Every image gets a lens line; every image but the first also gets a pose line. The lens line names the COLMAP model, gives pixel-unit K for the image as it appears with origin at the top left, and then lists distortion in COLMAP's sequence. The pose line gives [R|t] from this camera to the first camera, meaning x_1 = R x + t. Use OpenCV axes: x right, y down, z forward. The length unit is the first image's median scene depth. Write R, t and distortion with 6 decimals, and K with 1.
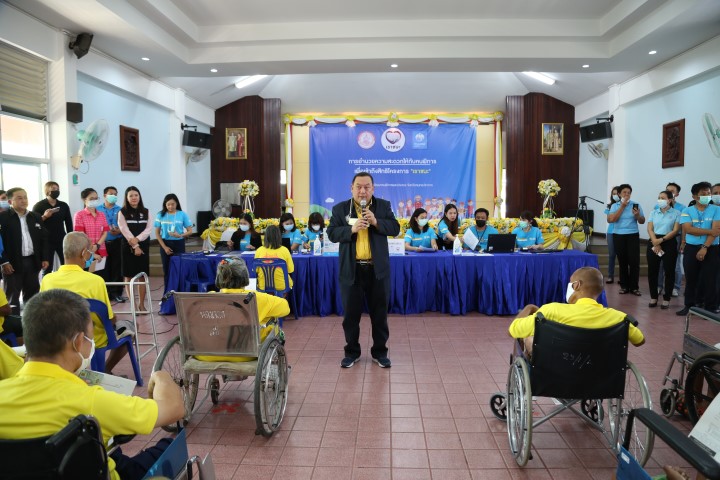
lens RADIAL K [[483.7, 0, 360.7], [0, 483.7, 229.2], [0, 0, 1]] dist [-0.113699, 0.067000]
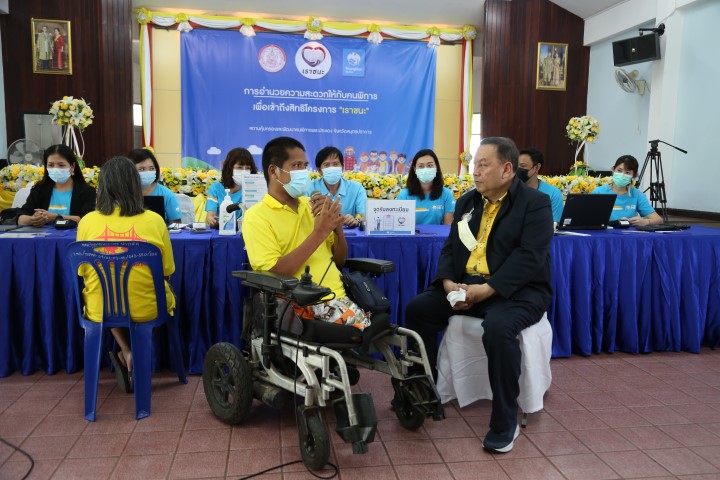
lens RADIAL K [[595.1, 0, 360.0], [0, 595.1, 240.0], [0, 0, 1]] dist [-0.052653, 0.102445]
pose [[0.979294, -0.001955, 0.202432, -0.035072], [-0.009908, 0.998292, 0.057571, 0.011354], [-0.202199, -0.058385, 0.977603, 0.187410]]
